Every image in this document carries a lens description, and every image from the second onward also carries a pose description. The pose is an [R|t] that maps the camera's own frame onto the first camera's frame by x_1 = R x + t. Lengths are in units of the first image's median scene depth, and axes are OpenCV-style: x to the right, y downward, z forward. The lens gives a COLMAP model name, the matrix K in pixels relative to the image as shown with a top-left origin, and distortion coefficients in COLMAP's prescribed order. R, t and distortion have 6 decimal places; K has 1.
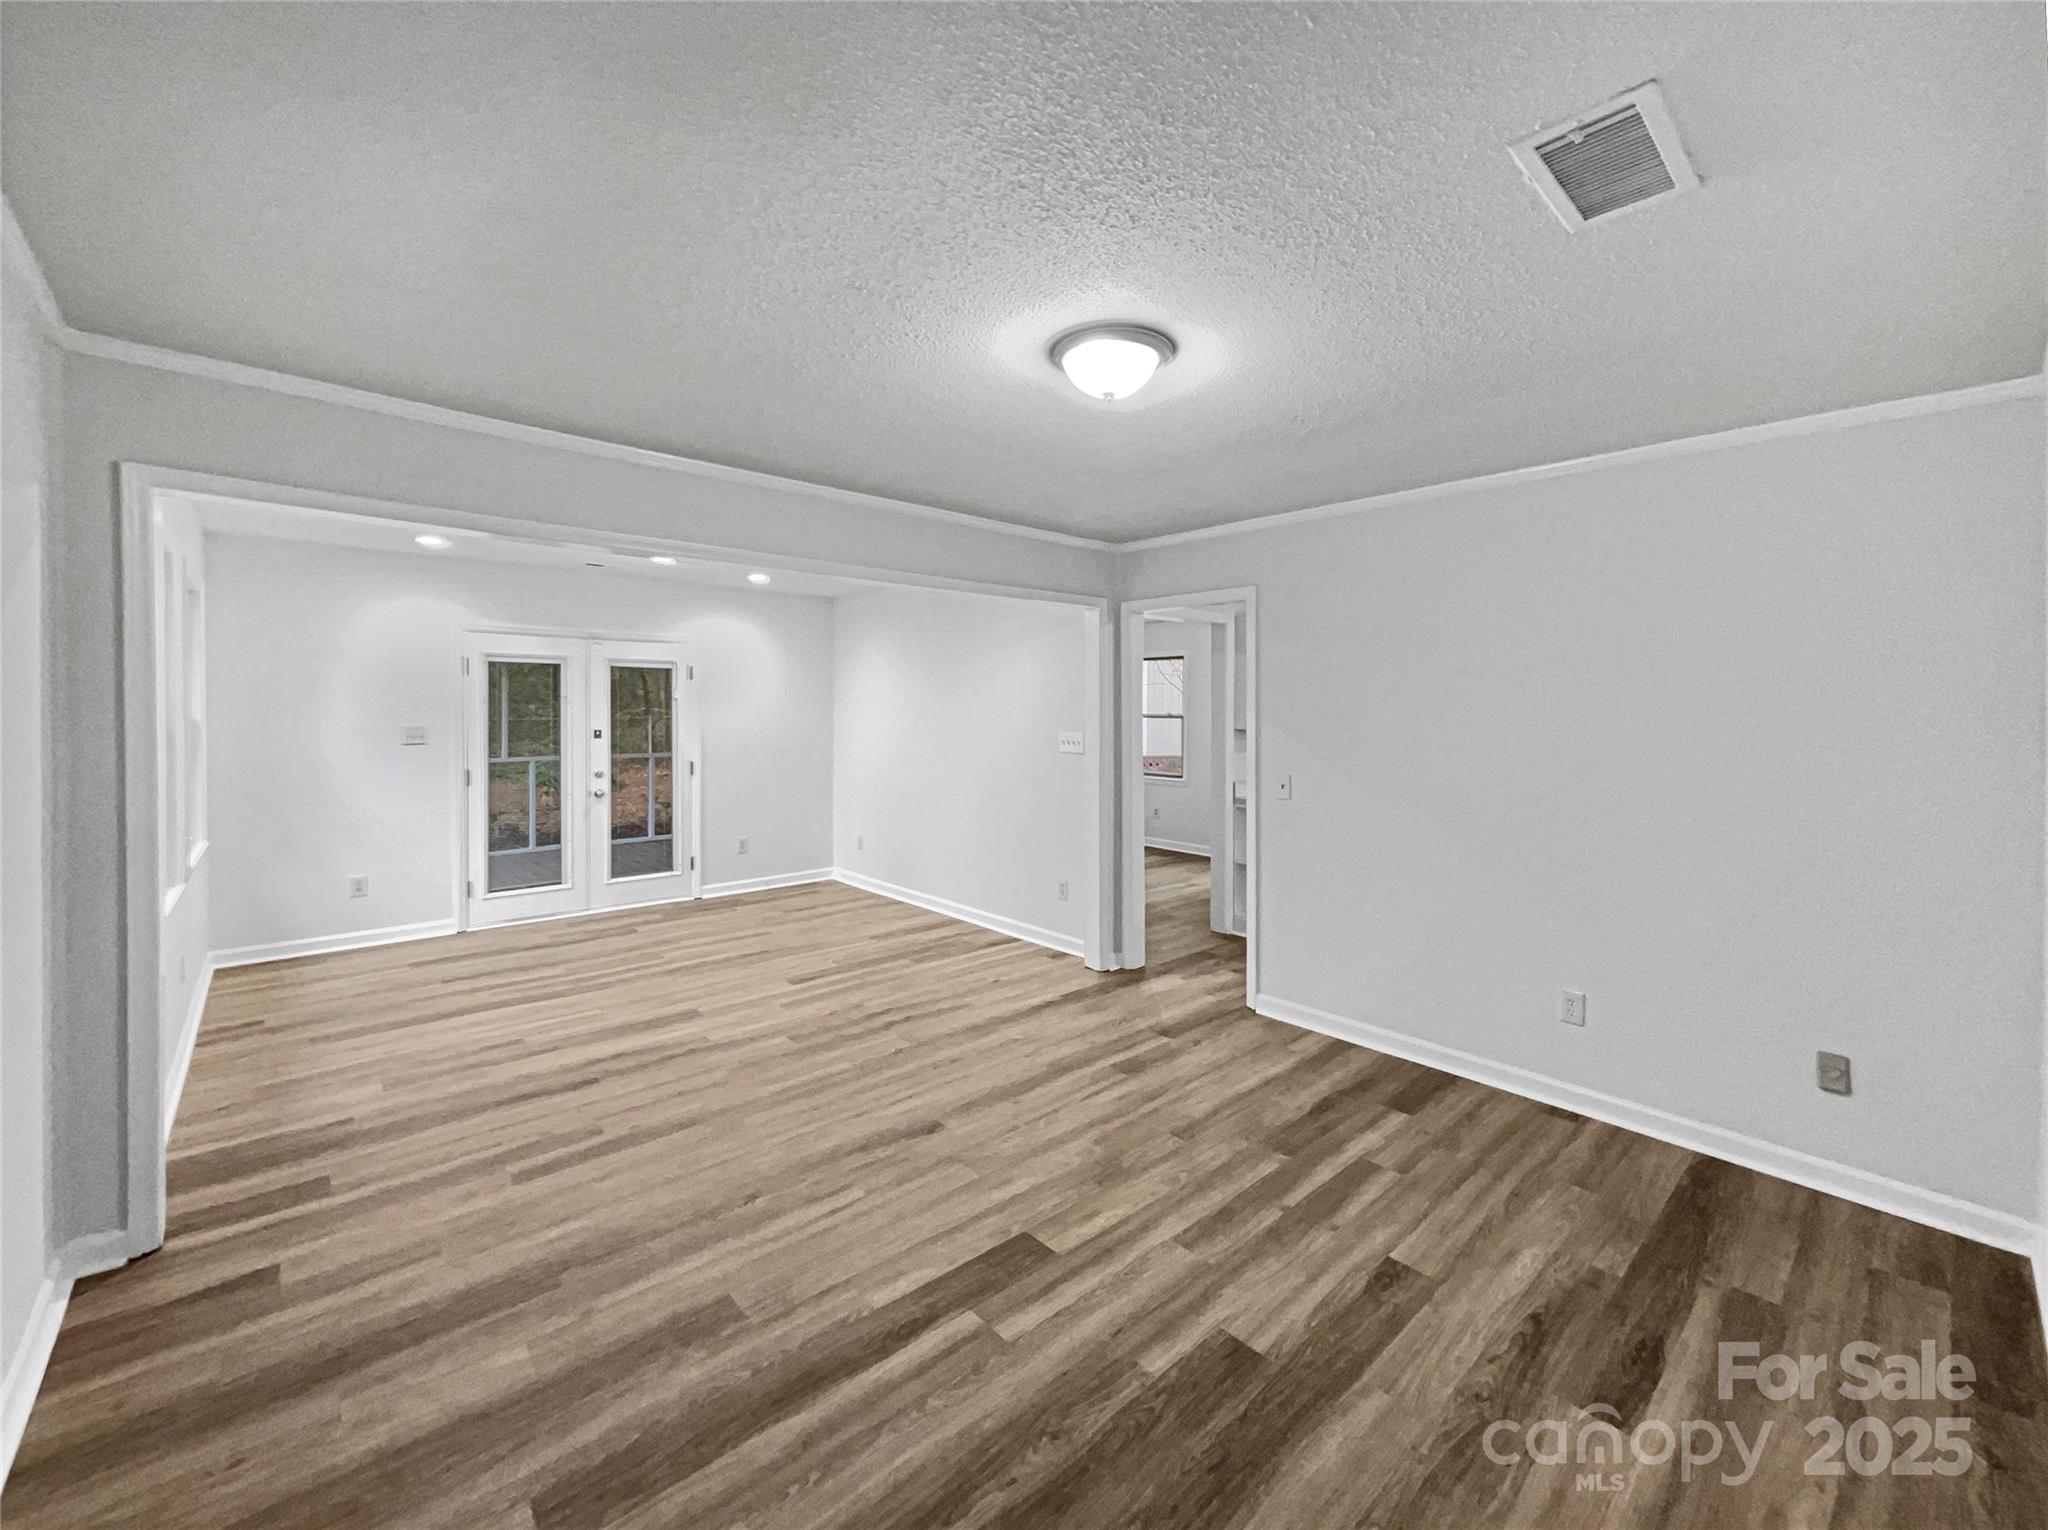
lens RADIAL K [[827.1, 0, 1026.2], [0, 827.1, 768.3], [0, 0, 1]] dist [-0.004929, 0.004598]
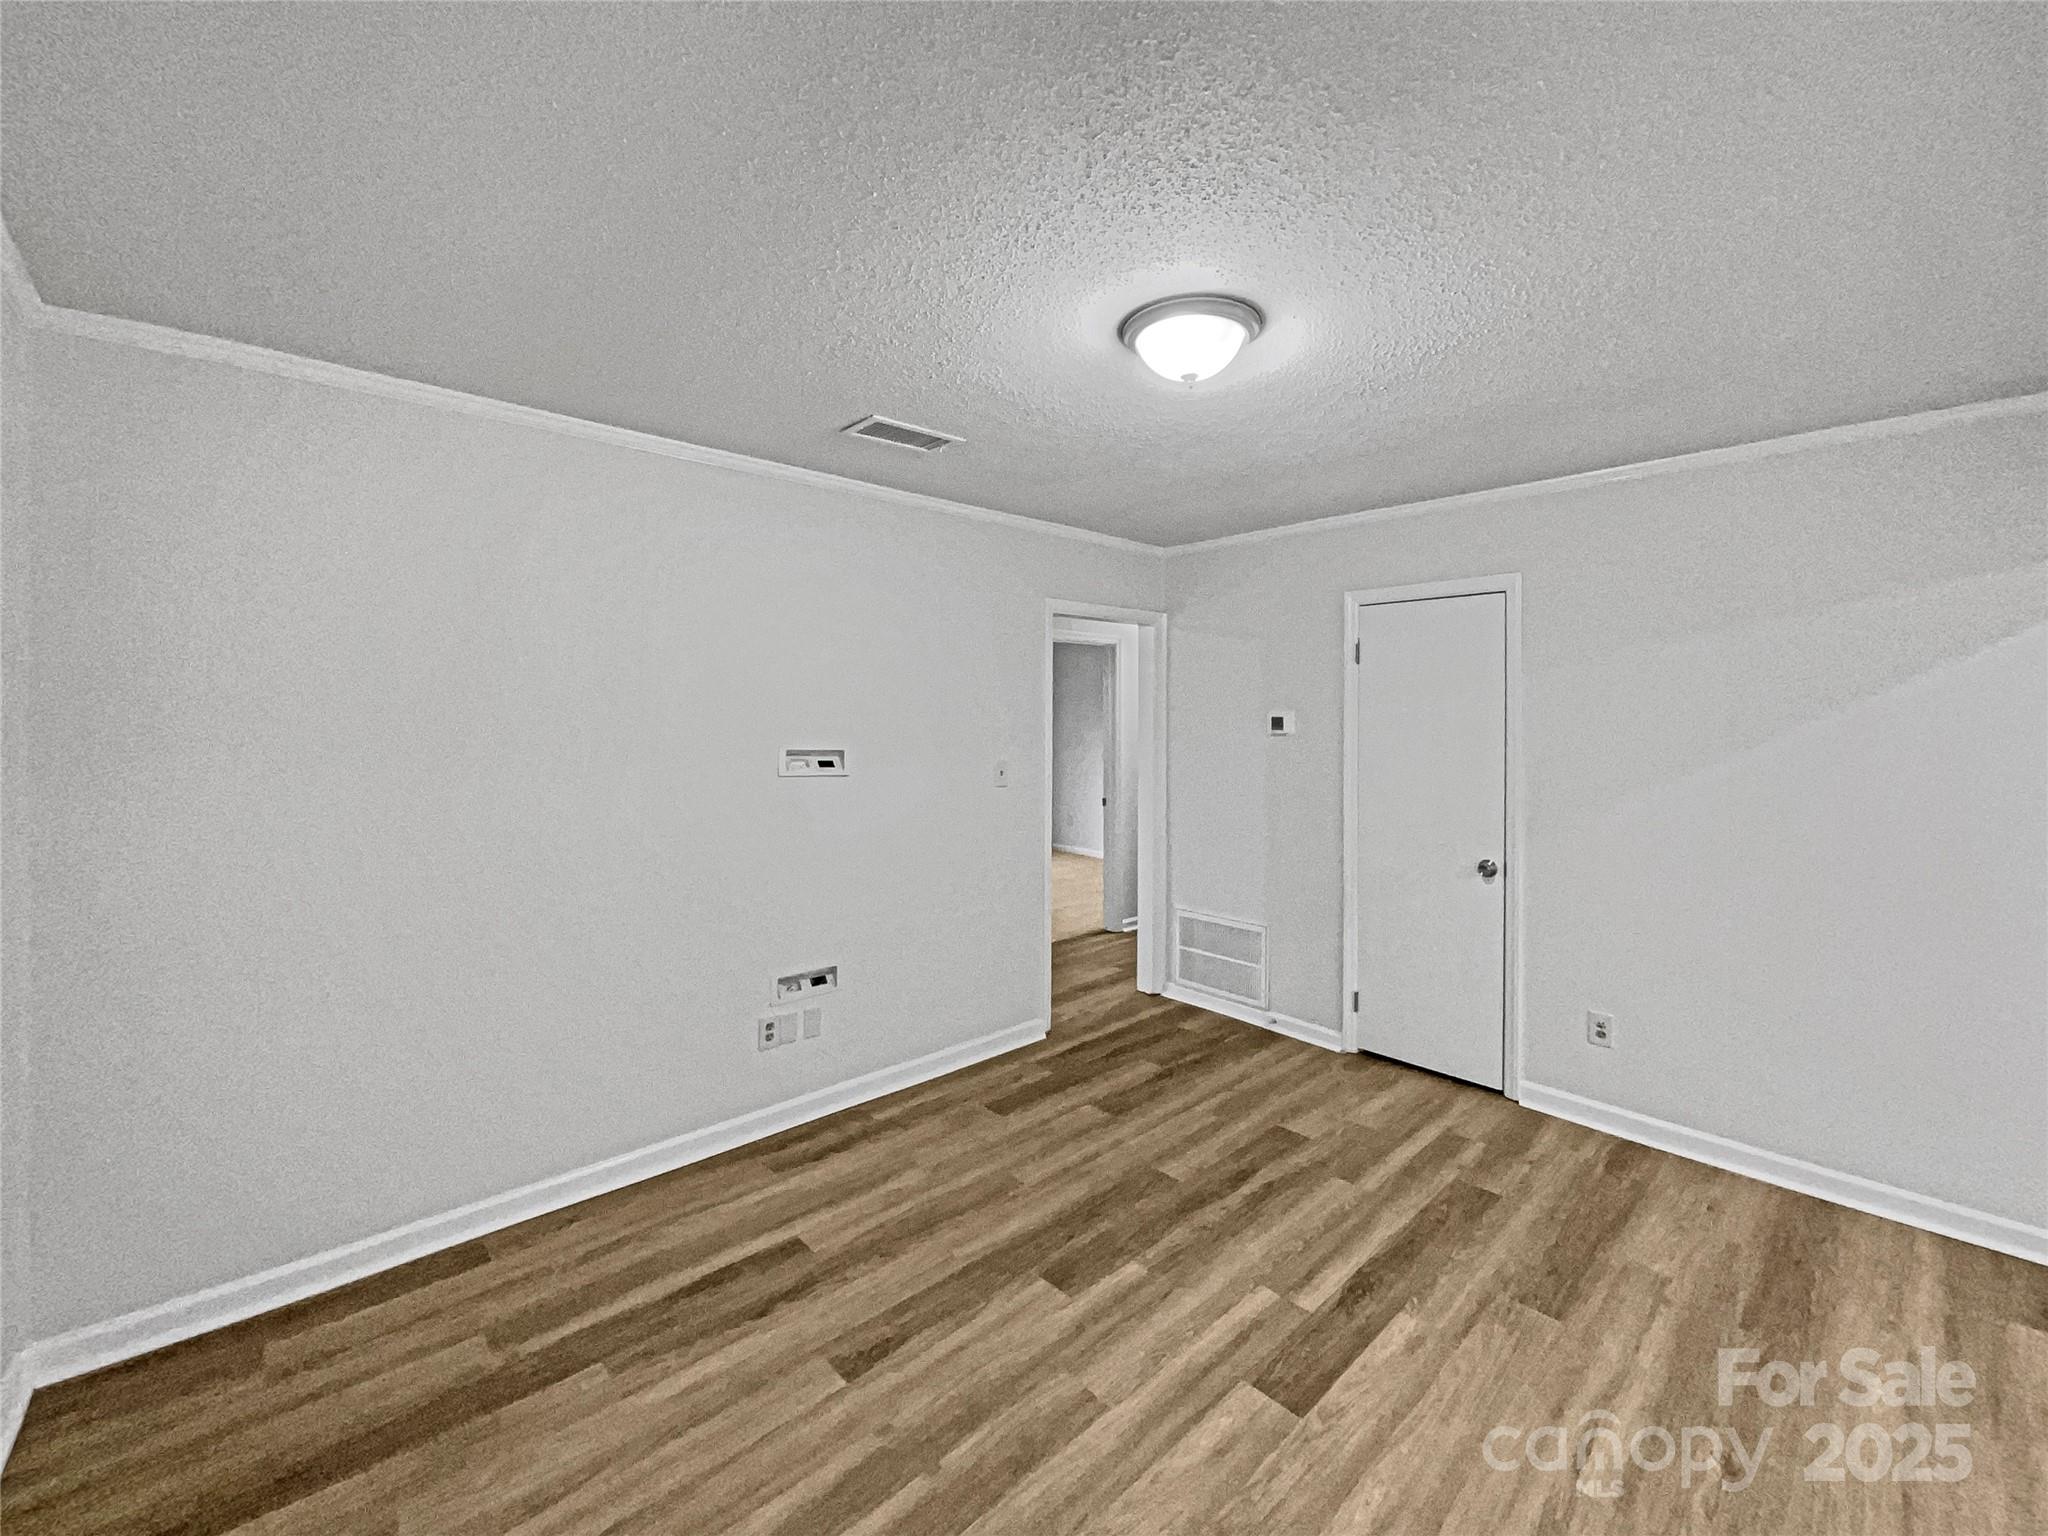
lens RADIAL K [[827.1, 0, 1022.8], [0, 827.1, 761.4], [0, 0, 1]] dist [-0.004929, 0.004598]
pose [[-0.999829, -0.017546, -0.005912, 0.287521], [-0.018115, 0.993055, 0.116249, -0.129672], [0.003831, 0.116336, -0.993203, 1.799554]]
